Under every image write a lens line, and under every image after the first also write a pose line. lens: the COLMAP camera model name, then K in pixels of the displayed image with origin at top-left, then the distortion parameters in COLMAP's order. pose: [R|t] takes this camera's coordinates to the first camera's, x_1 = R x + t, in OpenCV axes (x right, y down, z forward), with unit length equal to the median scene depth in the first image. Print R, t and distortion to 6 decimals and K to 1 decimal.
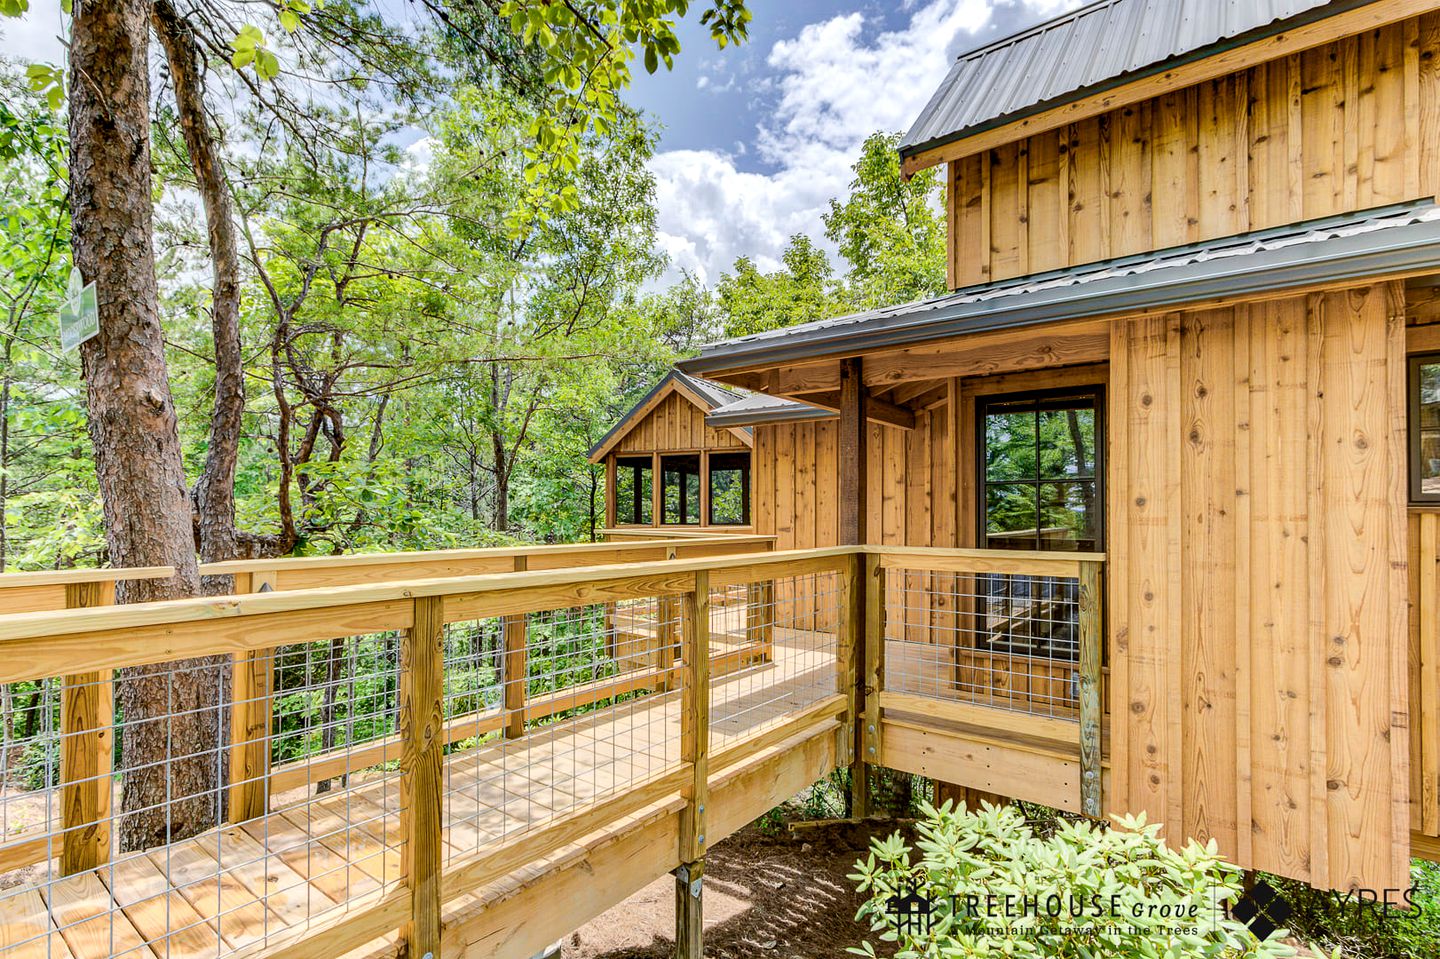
lens RADIAL K [[655.6, 0, 748.8], [0, 655.6, 503.6], [0, 0, 1]] dist [0.005053, -0.001003]
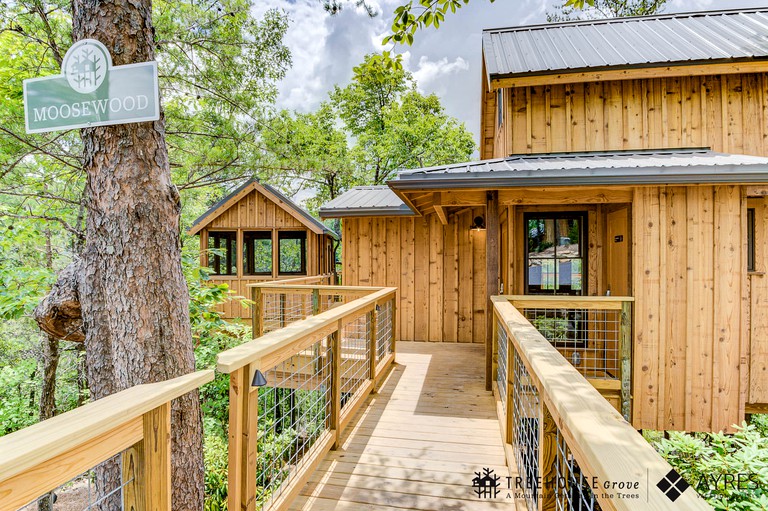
lens RADIAL K [[366.0, 0, 369.1], [0, 366.0, 259.9], [0, 0, 1]] dist [-0.028743, -0.000670]
pose [[0.904588, -0.005708, 0.426249, -0.685520], [-0.001038, 0.999878, 0.015593, -0.057593], [-0.426286, -0.014548, 0.904472, 0.318906]]
